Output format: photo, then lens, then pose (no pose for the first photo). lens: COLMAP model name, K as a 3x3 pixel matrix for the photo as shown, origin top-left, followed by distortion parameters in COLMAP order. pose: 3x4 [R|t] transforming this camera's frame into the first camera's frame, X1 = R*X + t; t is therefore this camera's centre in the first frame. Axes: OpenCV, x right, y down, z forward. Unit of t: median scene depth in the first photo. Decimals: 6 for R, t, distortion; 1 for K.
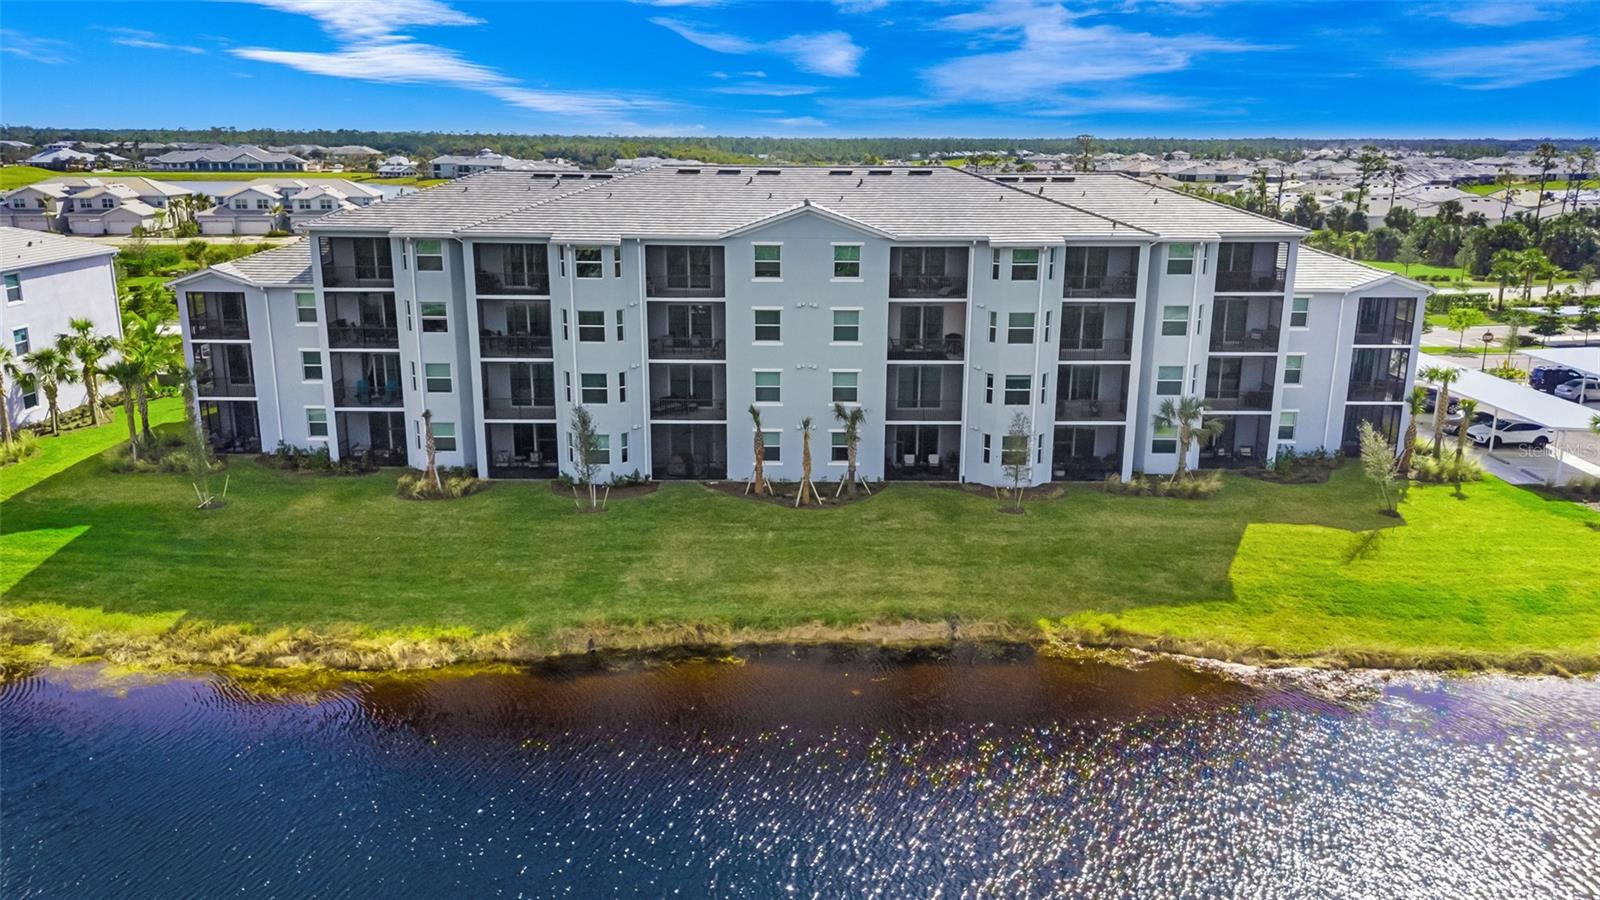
lens RADIAL K [[1195.6, 0, 800.0], [0, 1195.6, 450.0], [0, 0, 1]] dist [0.093058, -0.116029]
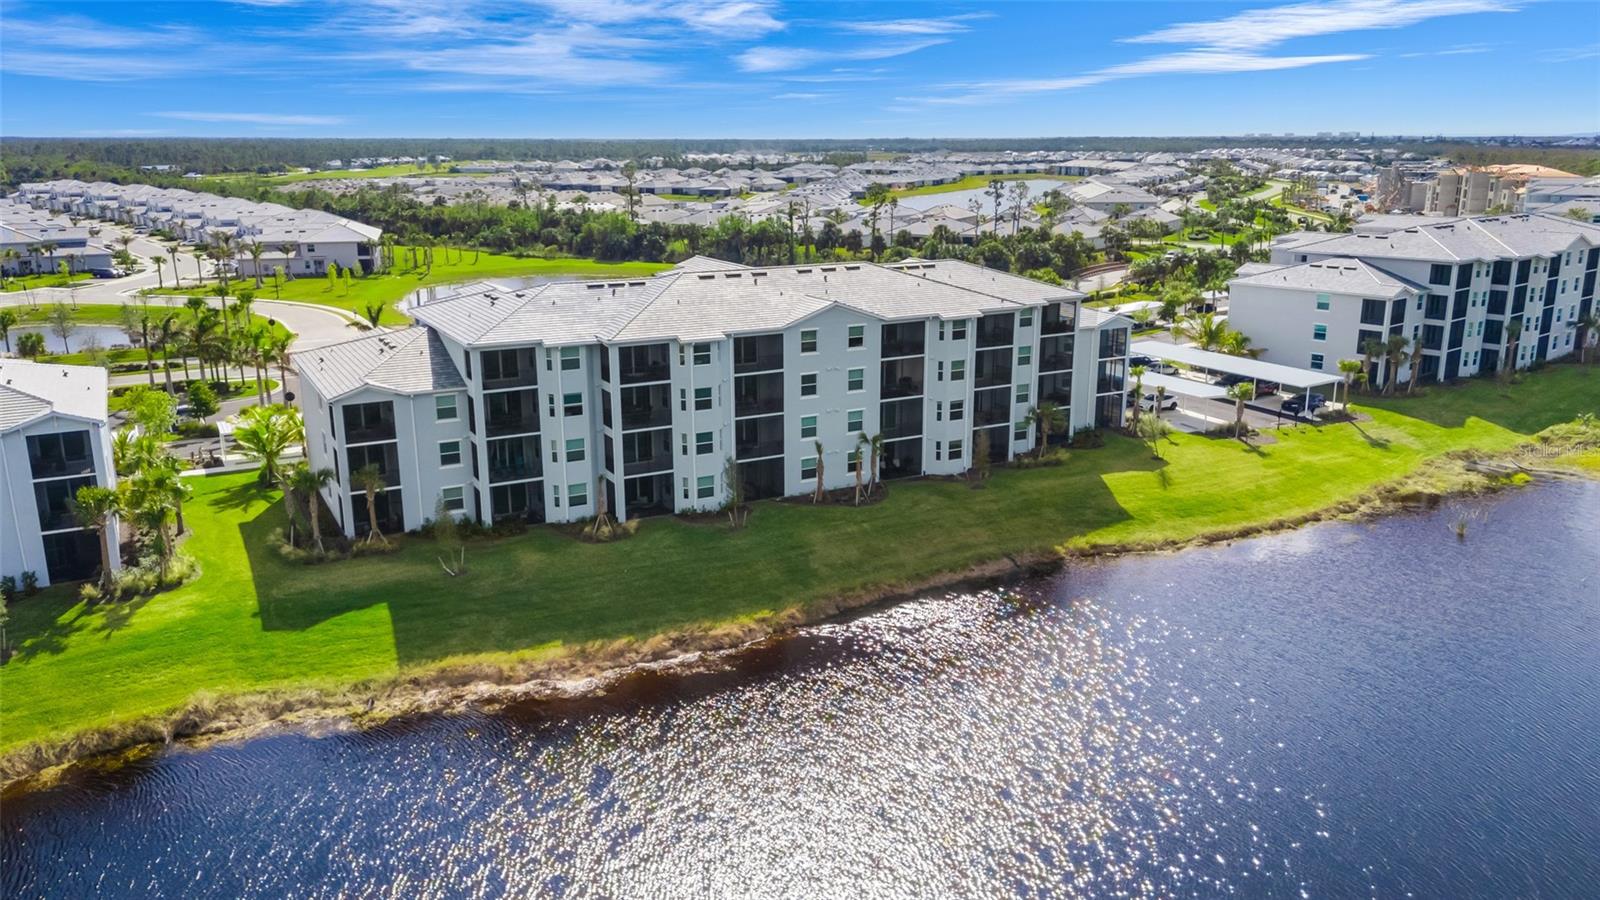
lens RADIAL K [[1195.6, 0, 800.0], [0, 1195.6, 450.0], [0, 0, 1]] dist [0.093058, -0.116029]
pose [[0.885930, -0.125467, 0.446526, -0.693655], [0.125140, 0.991674, 0.030360, -0.071967], [-0.446618, 0.028982, 0.894255, -0.281737]]
